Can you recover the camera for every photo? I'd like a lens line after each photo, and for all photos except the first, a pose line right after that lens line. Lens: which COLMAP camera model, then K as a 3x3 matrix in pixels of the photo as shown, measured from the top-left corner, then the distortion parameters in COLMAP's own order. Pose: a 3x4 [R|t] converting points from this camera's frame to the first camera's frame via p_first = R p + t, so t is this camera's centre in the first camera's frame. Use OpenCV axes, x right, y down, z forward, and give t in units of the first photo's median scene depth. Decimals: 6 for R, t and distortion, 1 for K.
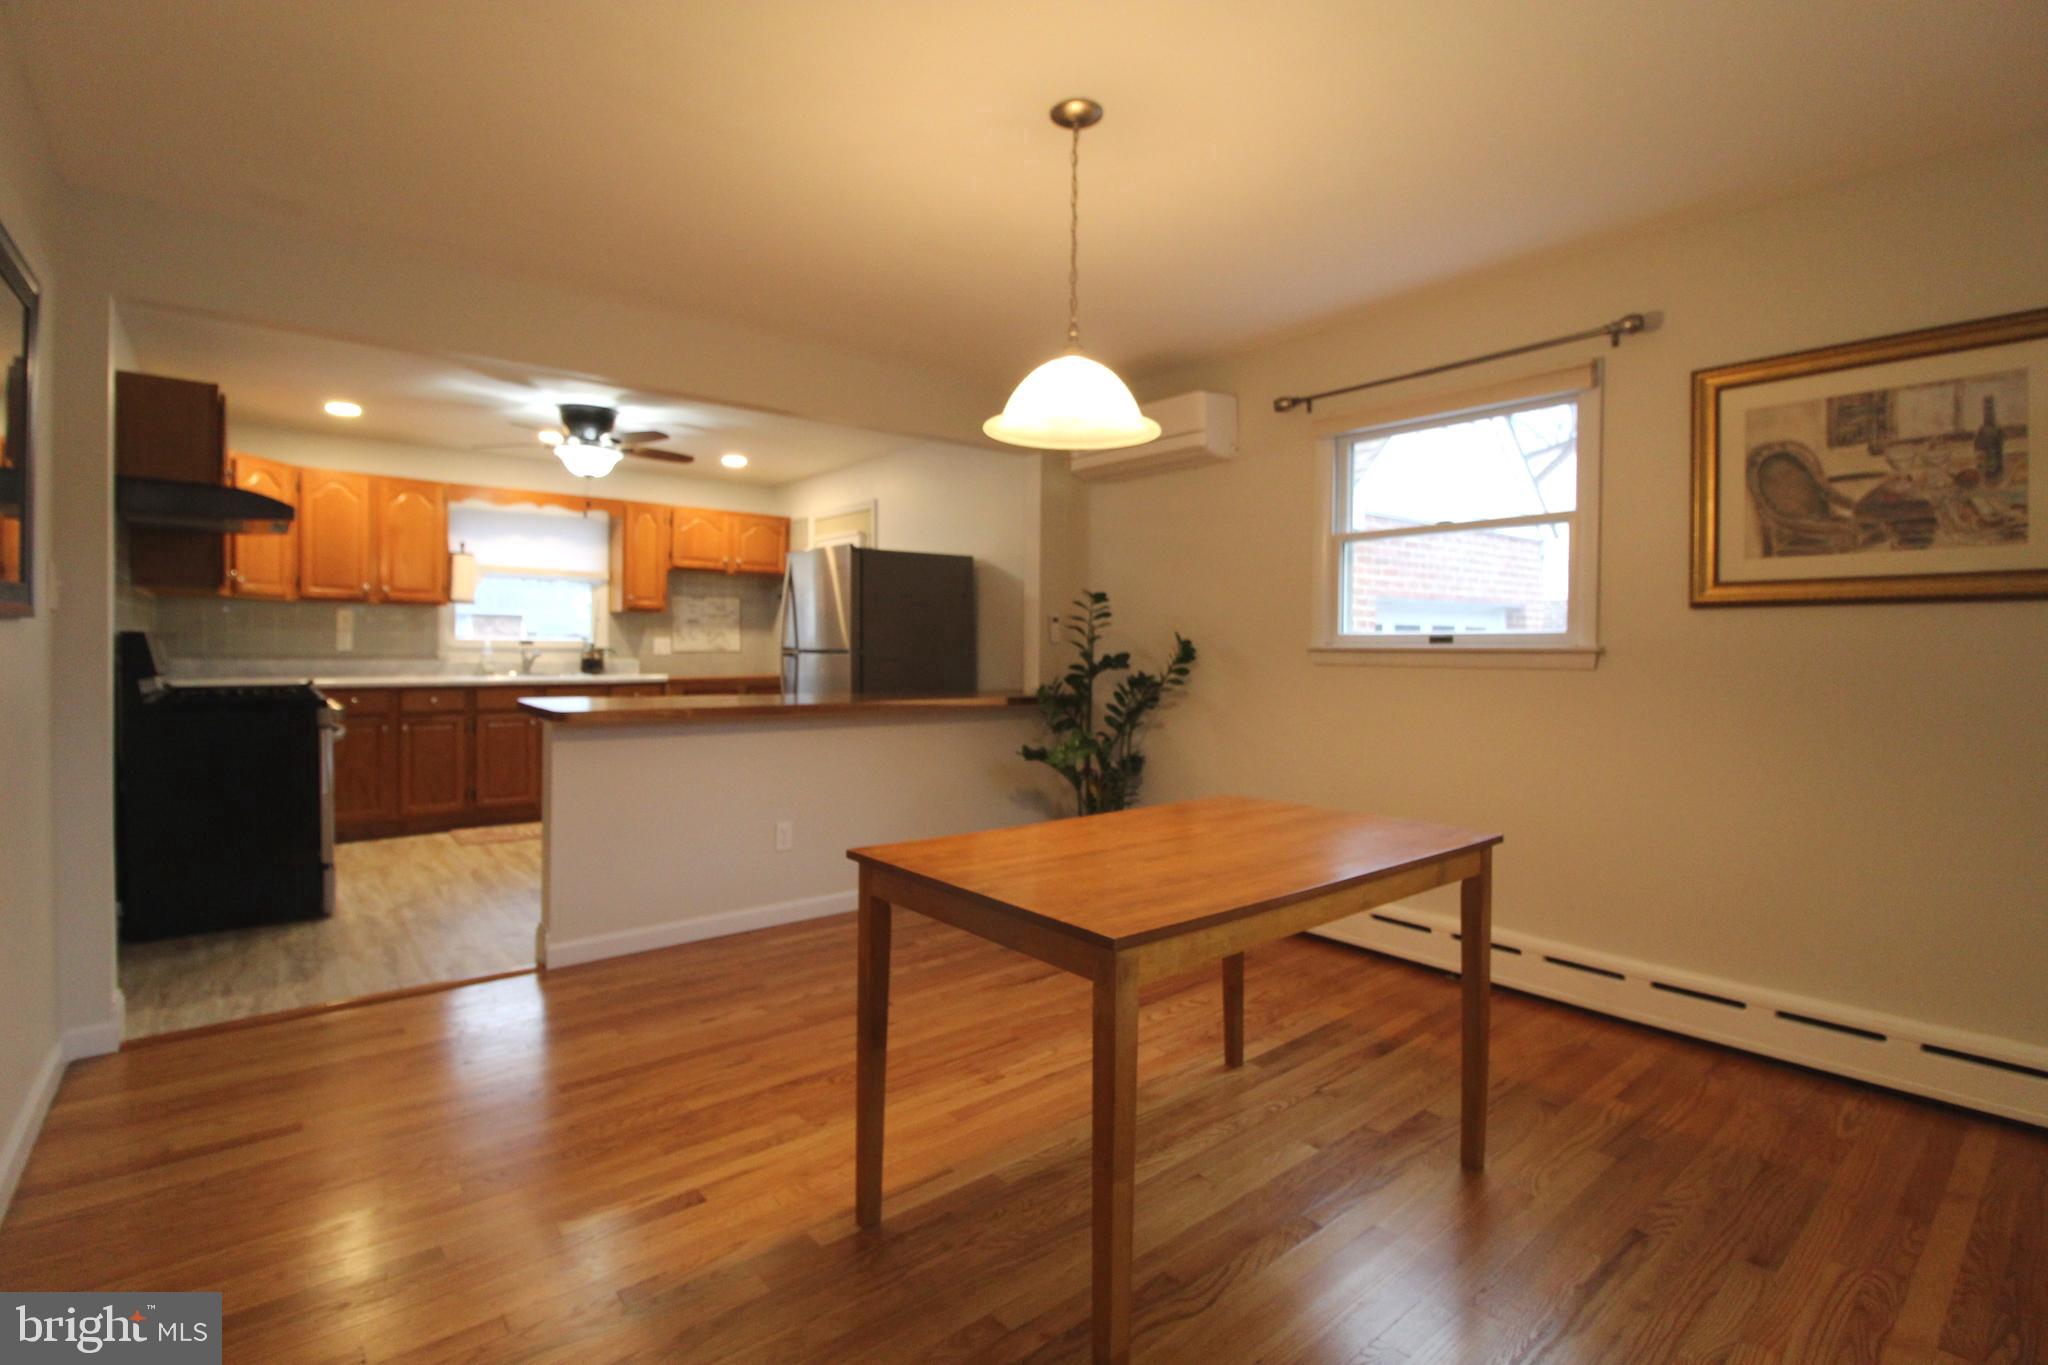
lens RADIAL K [[958.6, 0, 1036.2], [0, 958.6, 662.5], [0, 0, 1]] dist [-0.003575, -0.001429]
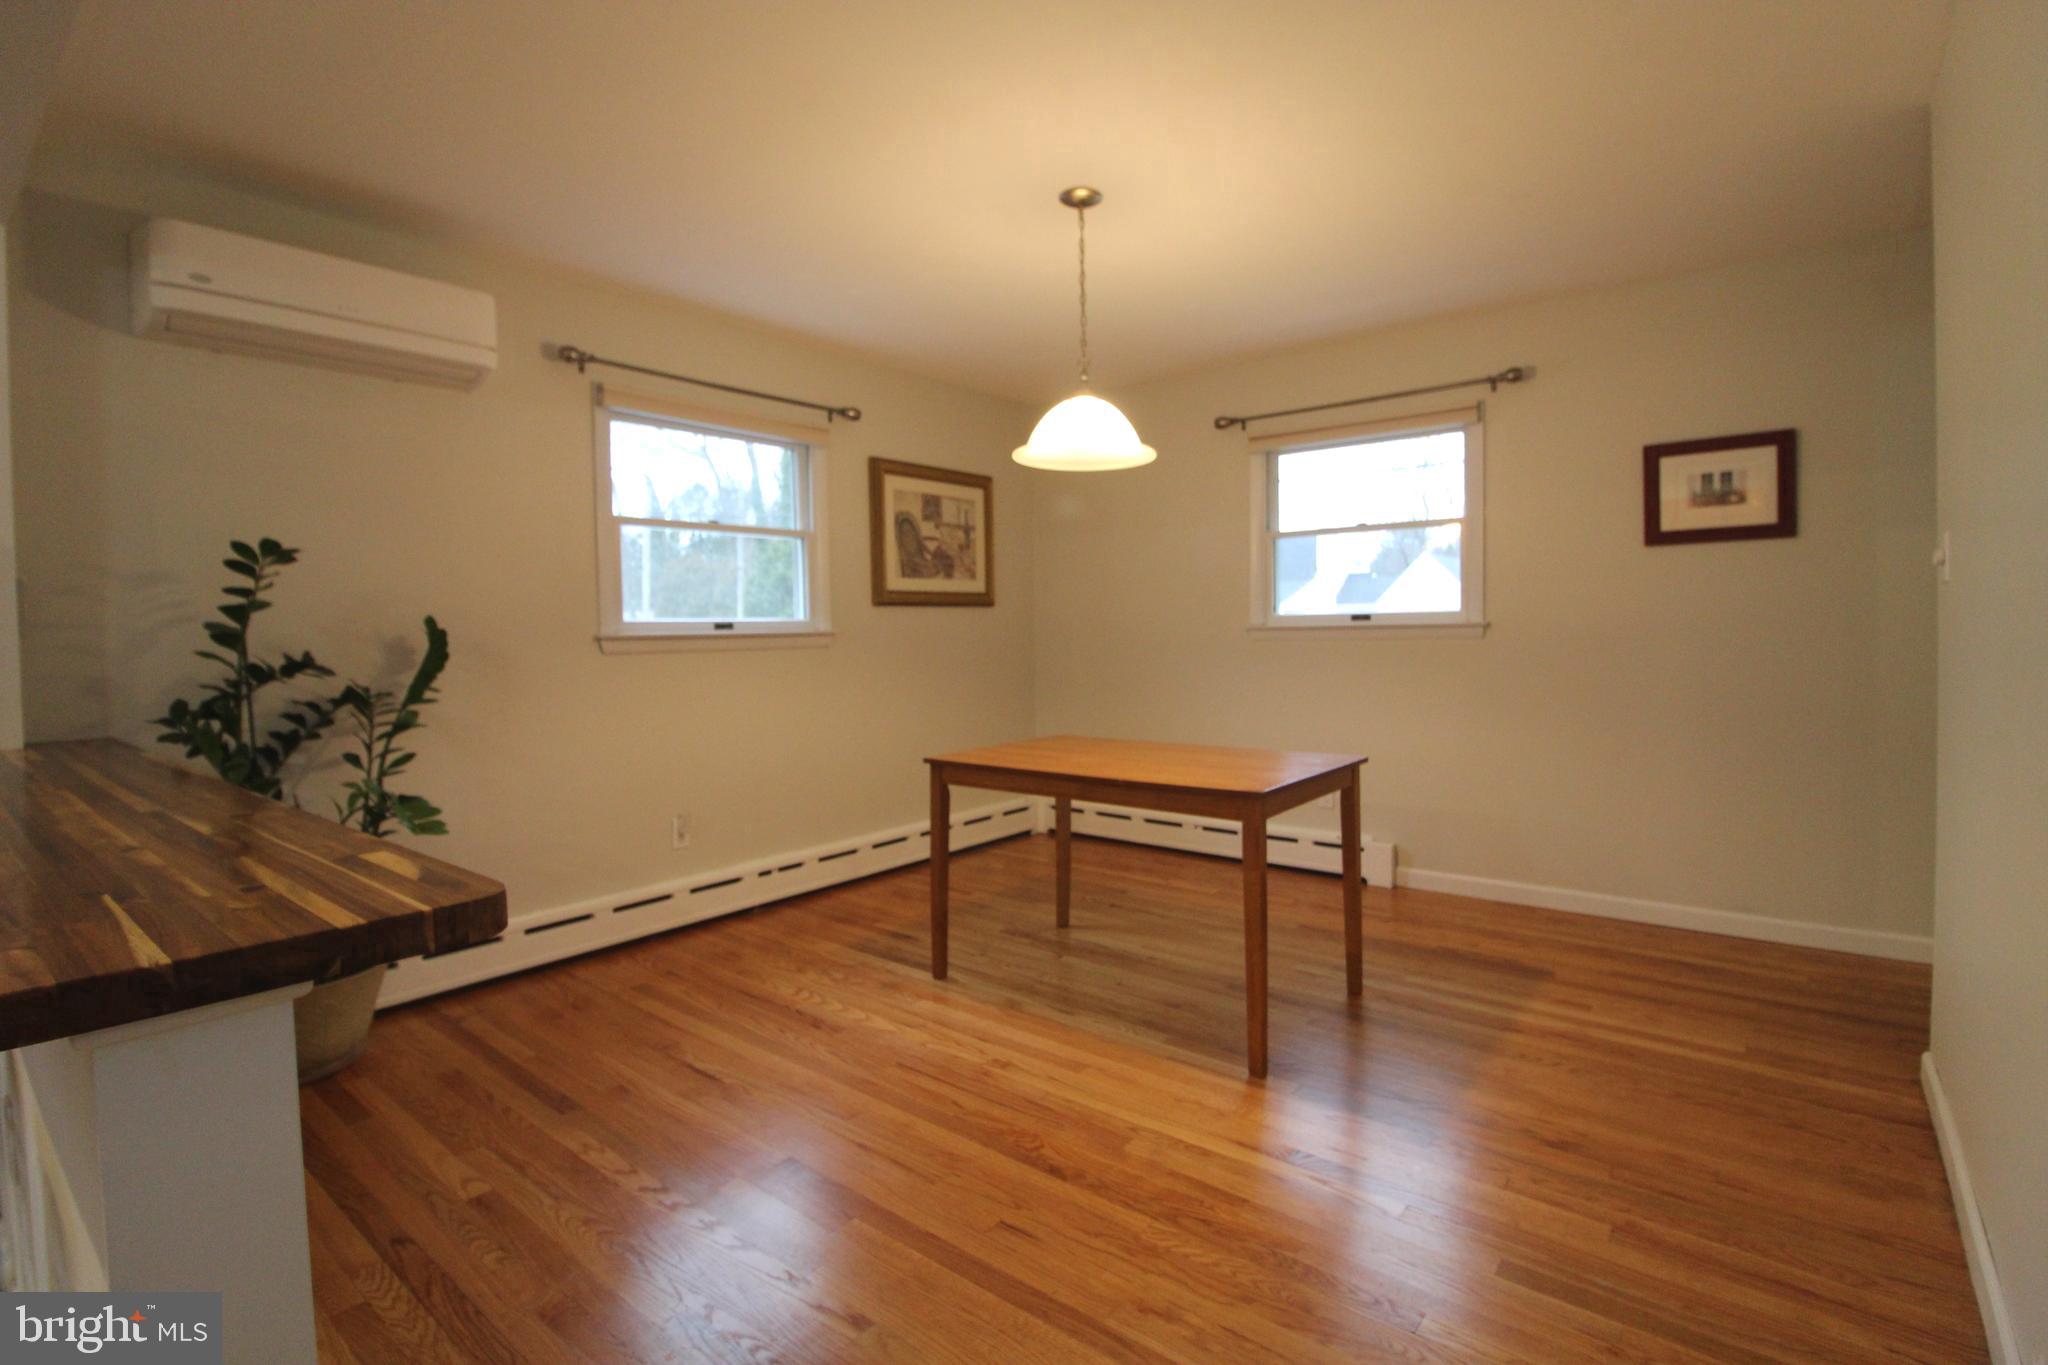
lens RADIAL K [[958.6, 0, 1036.2], [0, 958.6, 662.5], [0, 0, 1]] dist [-0.003575, -0.001429]
pose [[-0.195631, -0.041607, 0.979795, -1.031530], [0.026756, 0.998501, 0.047743, -0.033861], [-0.980312, 0.035555, -0.194225, 1.154597]]
